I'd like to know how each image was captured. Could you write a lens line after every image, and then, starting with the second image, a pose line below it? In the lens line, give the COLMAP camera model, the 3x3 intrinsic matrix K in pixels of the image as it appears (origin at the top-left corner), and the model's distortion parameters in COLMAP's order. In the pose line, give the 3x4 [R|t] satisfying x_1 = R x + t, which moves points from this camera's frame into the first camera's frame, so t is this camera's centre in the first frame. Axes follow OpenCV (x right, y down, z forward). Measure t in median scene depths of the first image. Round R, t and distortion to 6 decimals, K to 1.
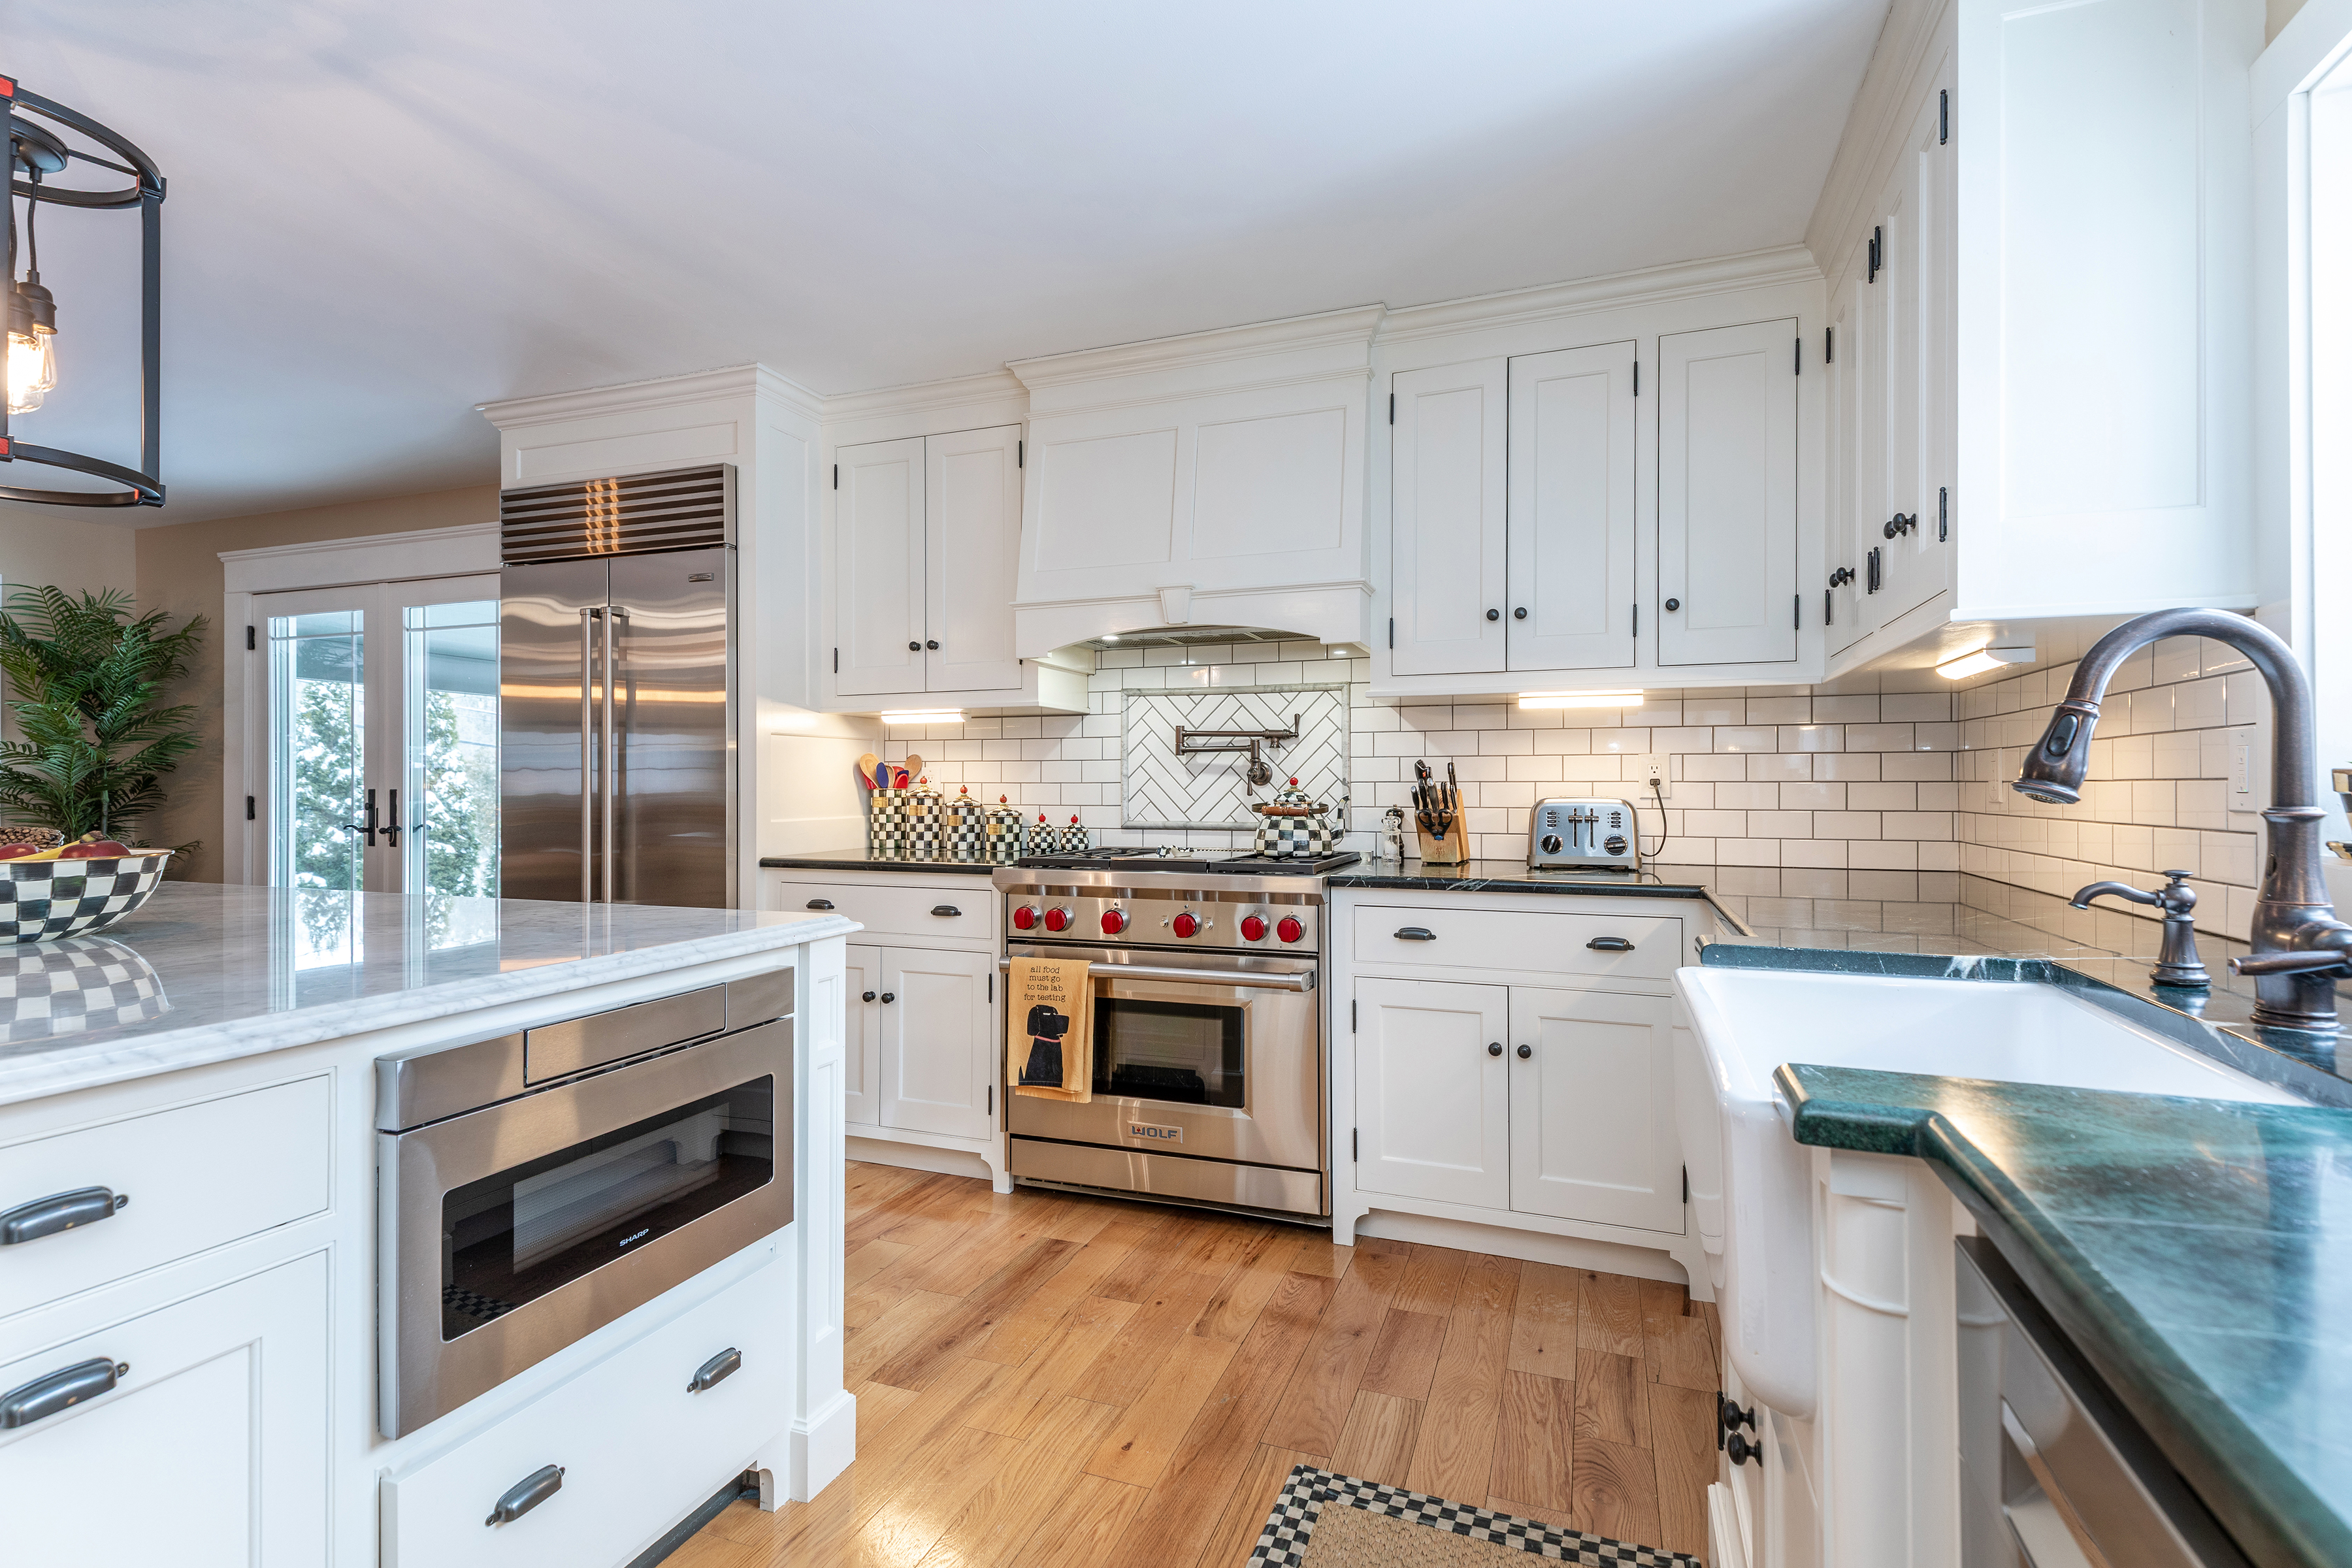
lens RADIAL K [[1075.6, 0, 1176.0], [0, 1075.6, 784.0], [0, 0, 1]] dist [0.017987, -0.000604]
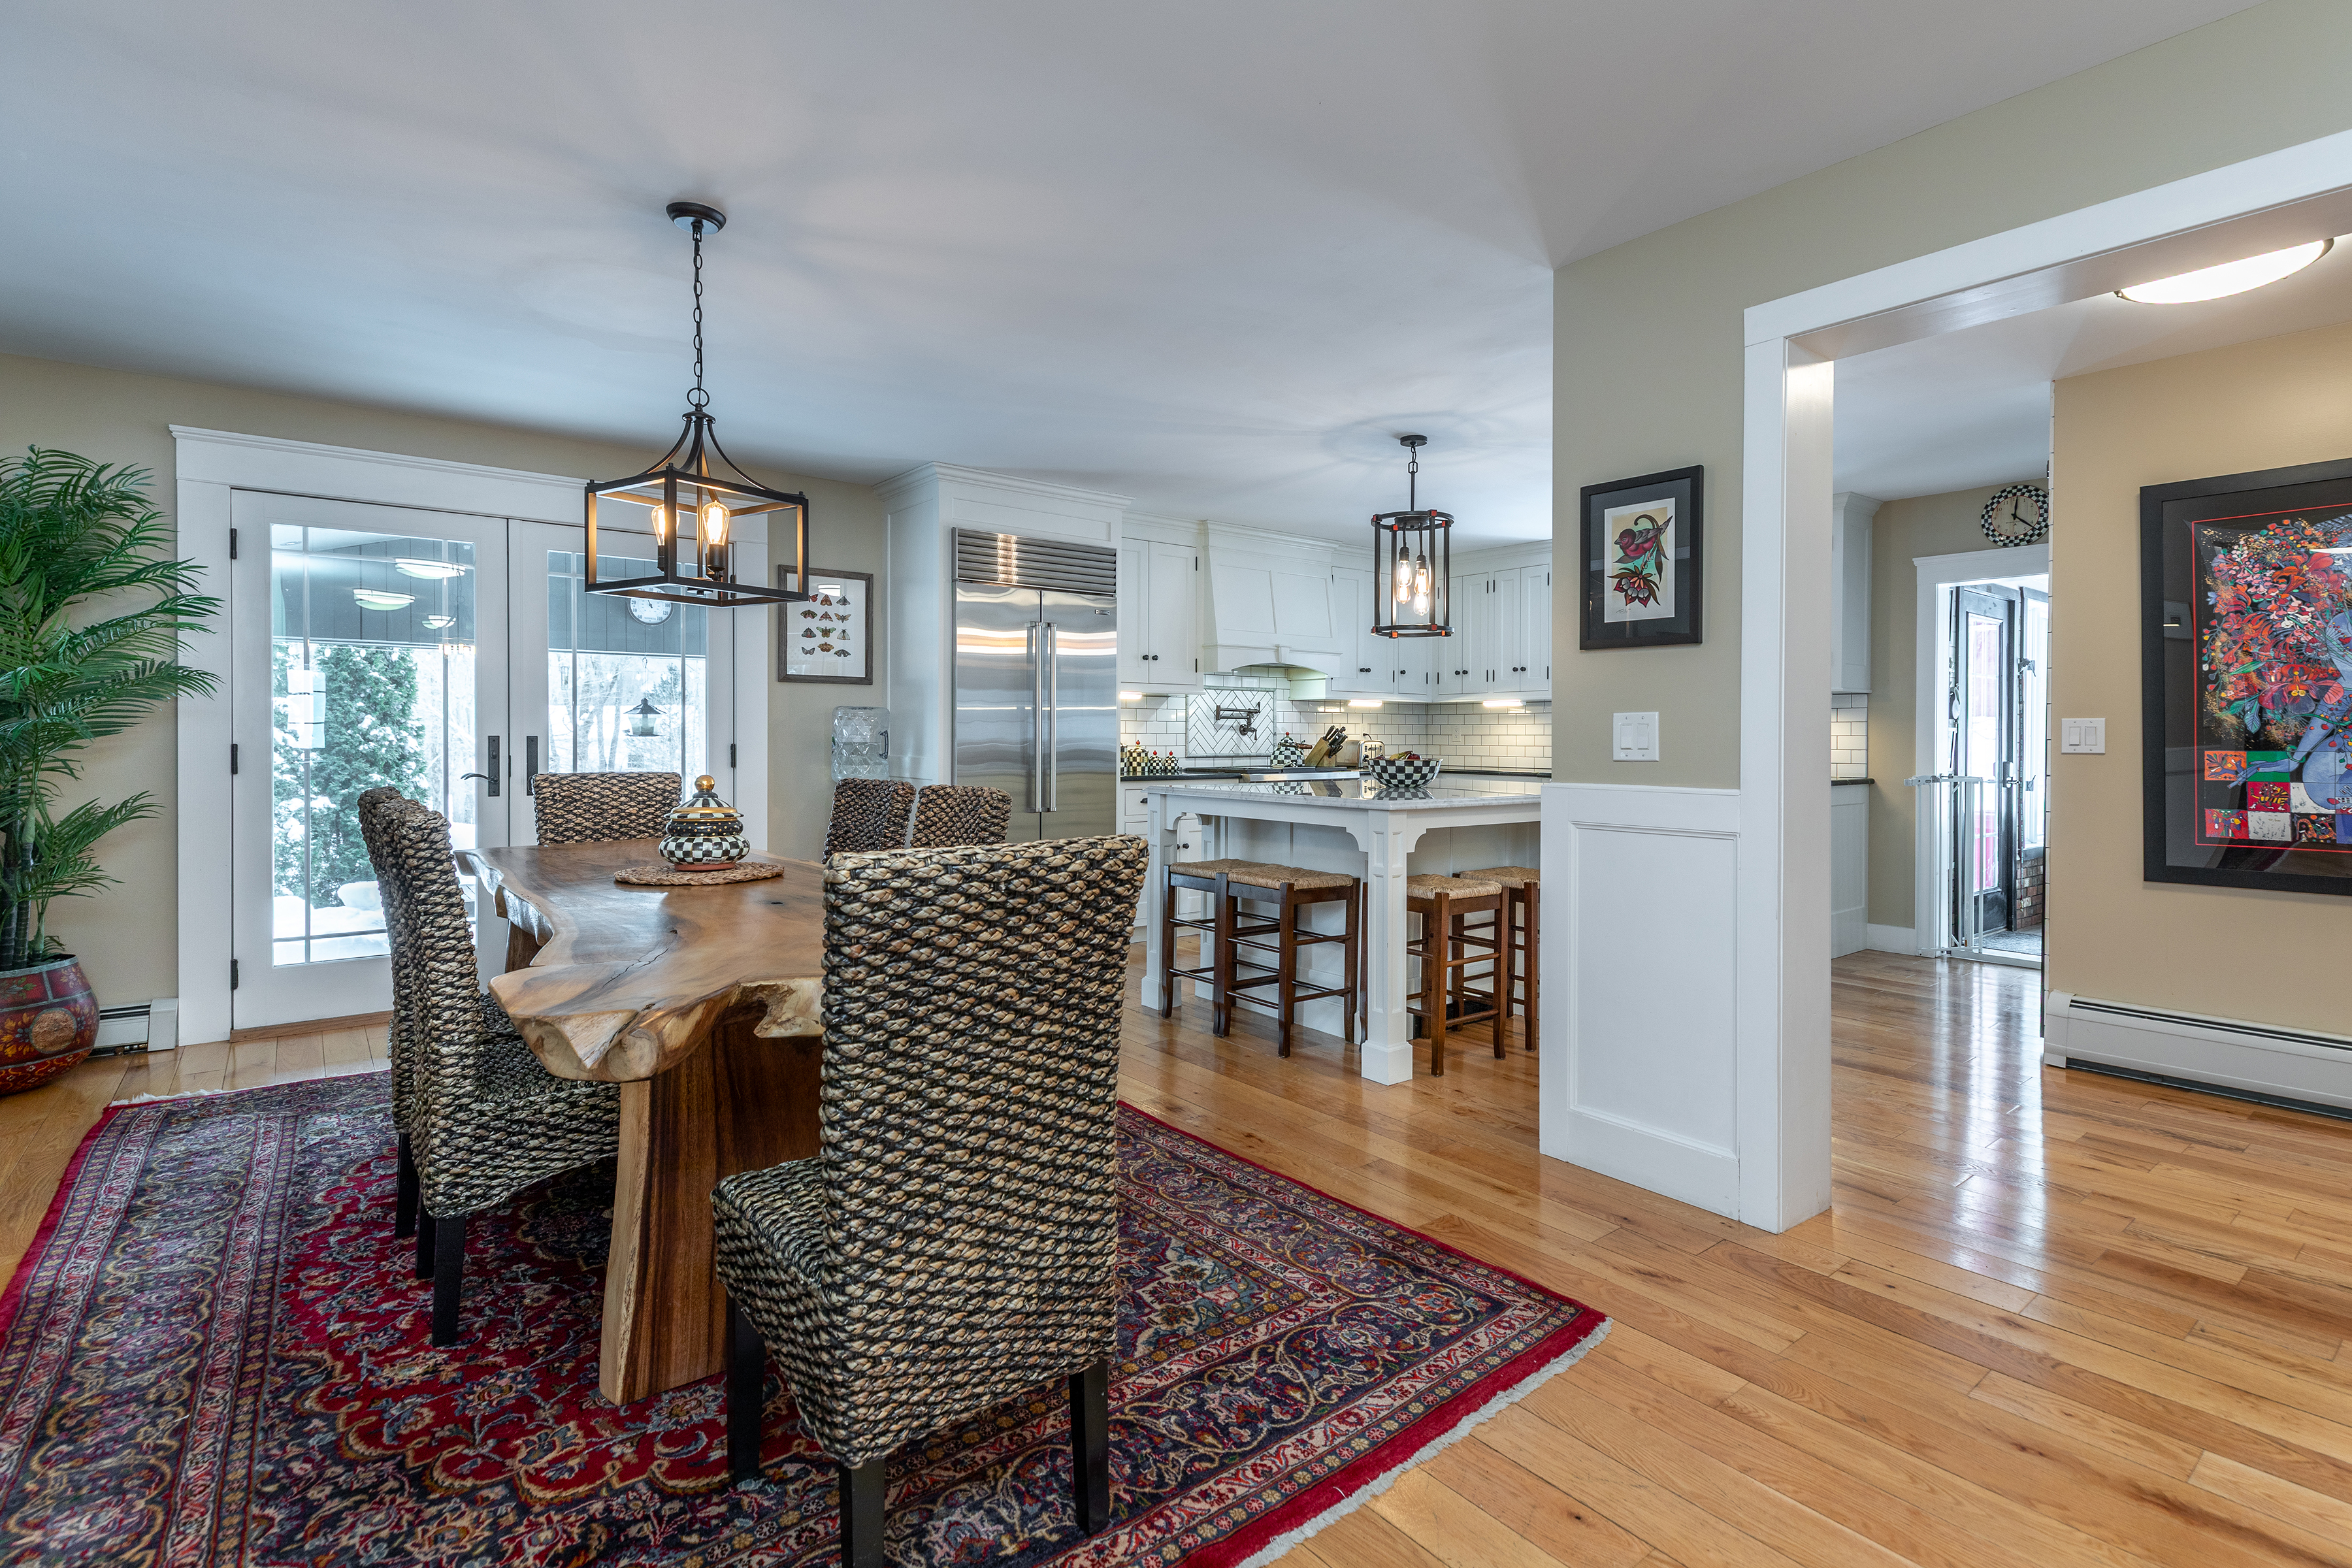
lens RADIAL K [[1122.0, 0, 1173.9], [0, 1122.0, 740.3], [0, 0, 1]] dist [-0.000459, -0.000219]
pose [[0.521727, -0.001265, 0.853112, -1.951701], [-0.005562, 0.999973, 0.004884, 0.001394], [-0.853095, -0.007293, 0.521705, -0.016941]]
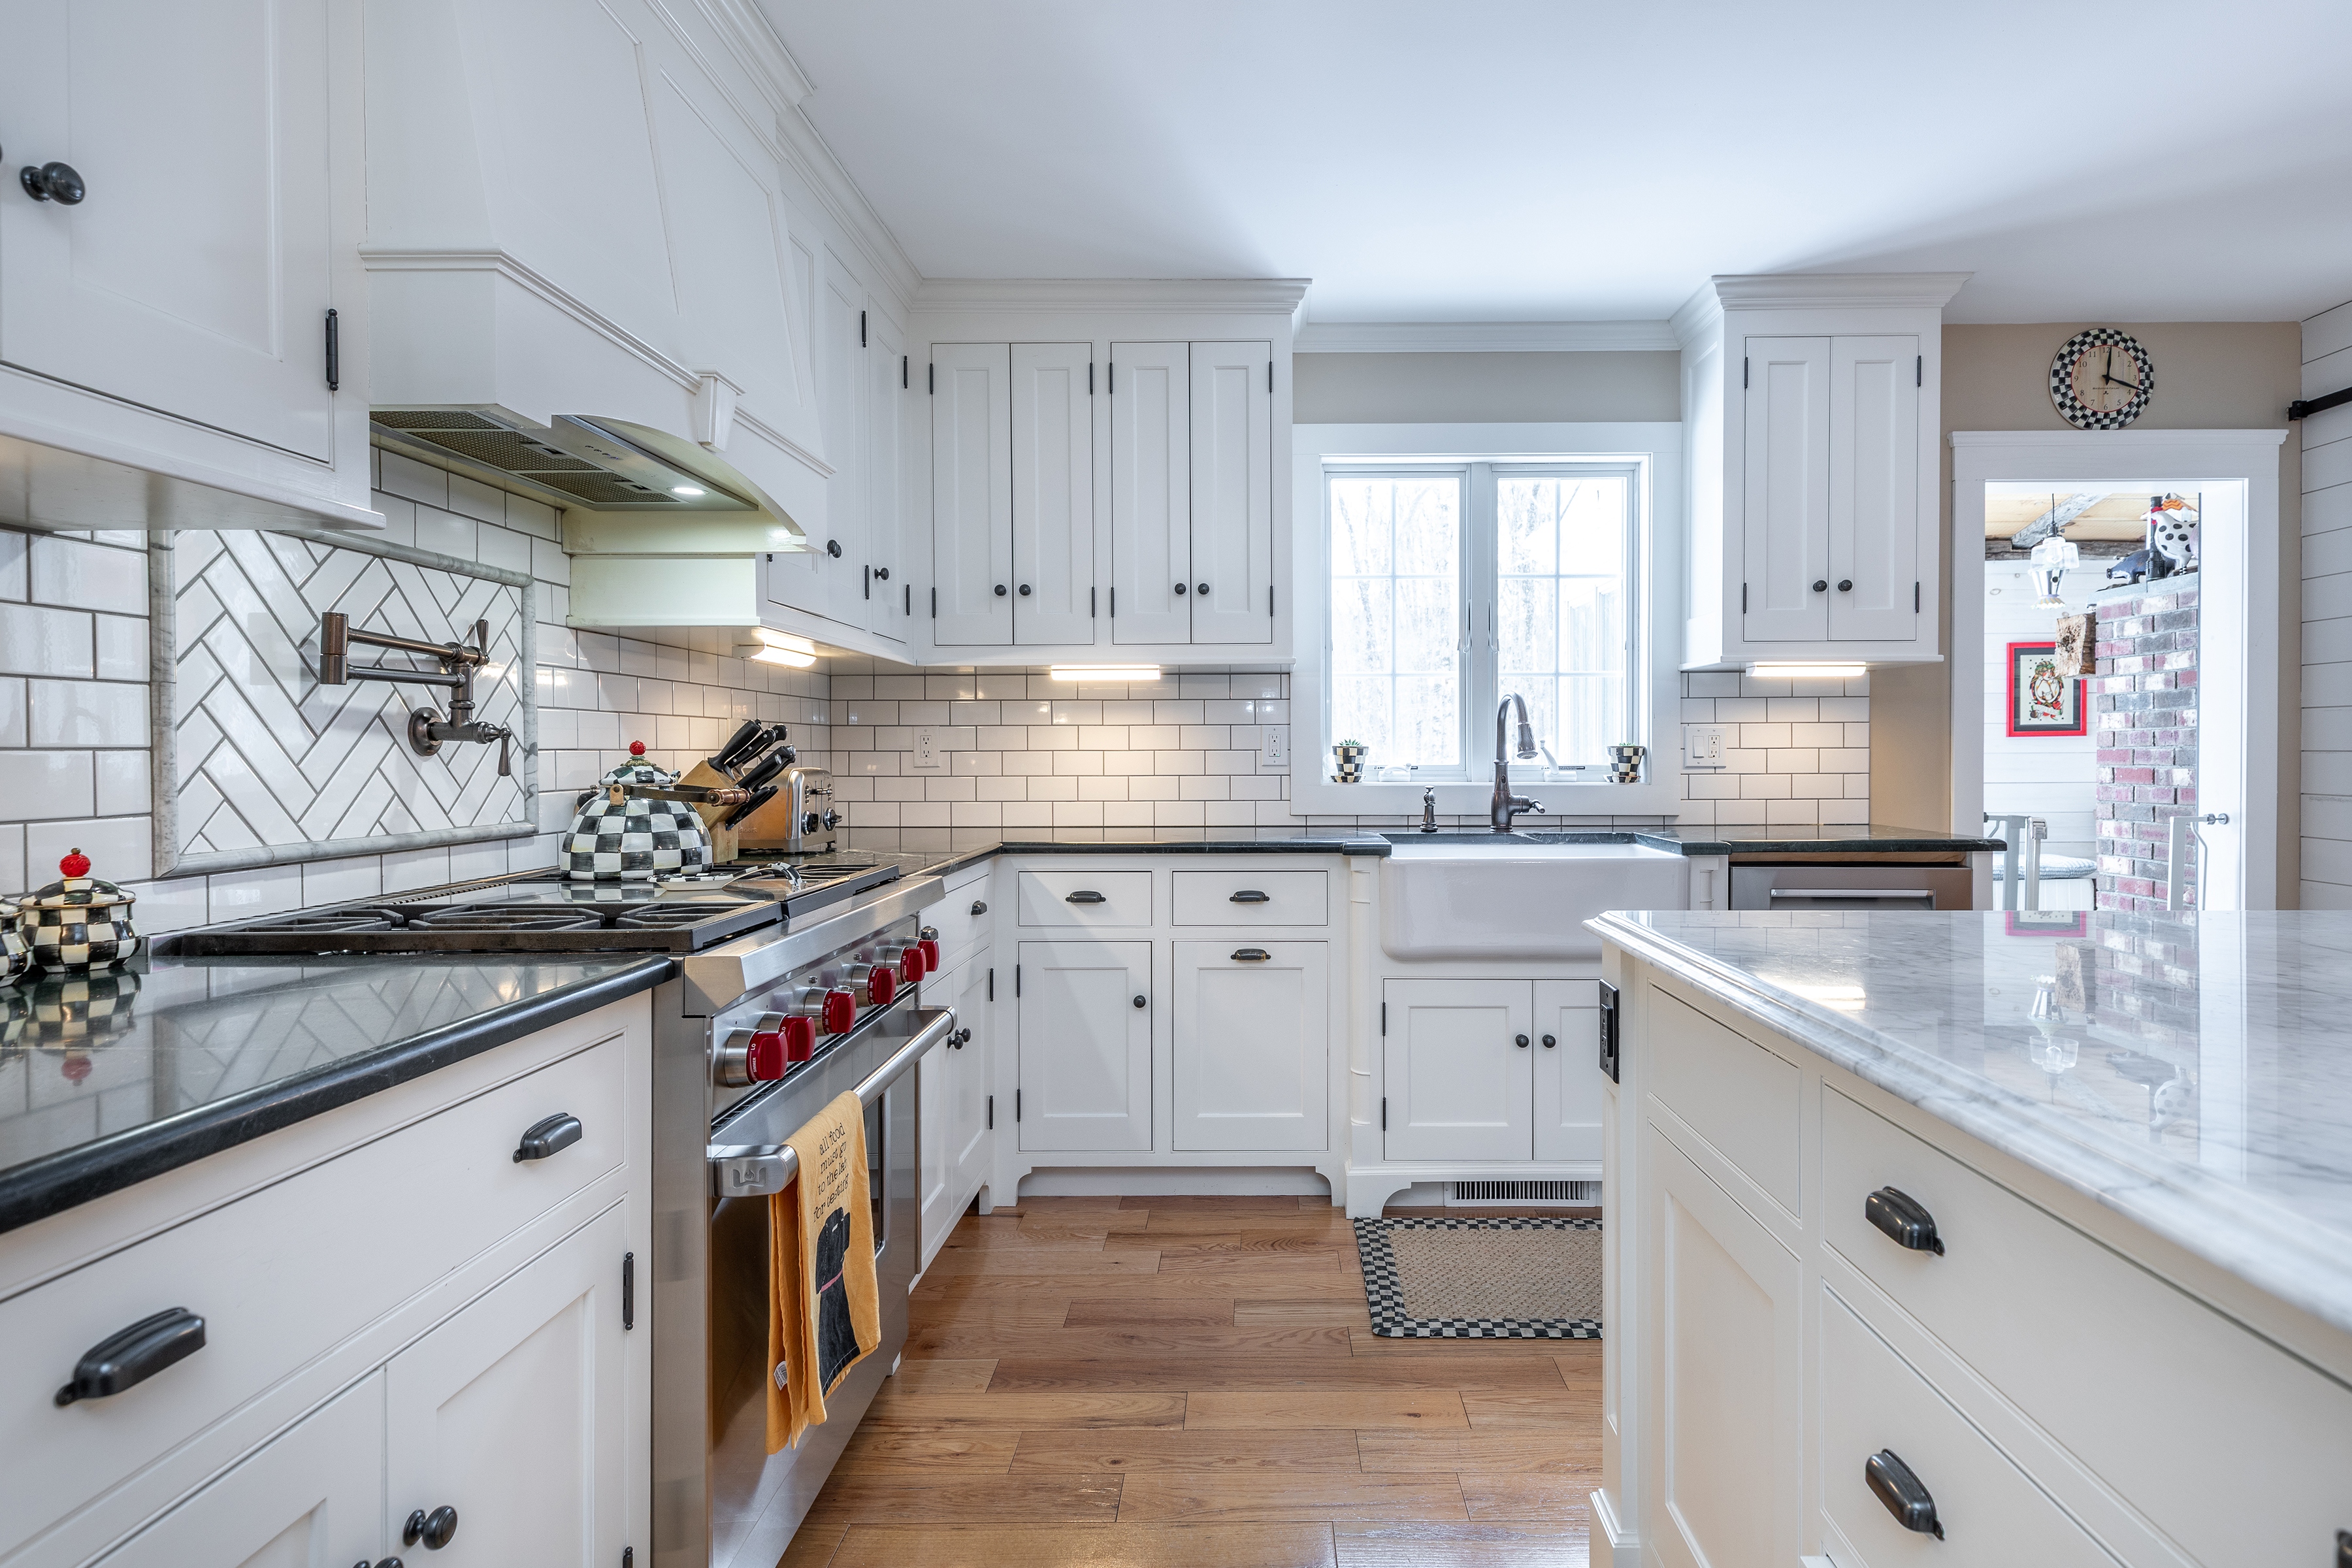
lens RADIAL K [[1270.8, 0, 1280.2], [0, 1270.8, 765.3], [0, 0, 1]] dist [-0.000685, 0.000026]
pose [[-0.364302, -0.008115, 0.931246, -0.635898], [0.001395, 0.999956, 0.009260, 0.000859], [-0.931280, 0.004672, -0.364274, 0.900305]]
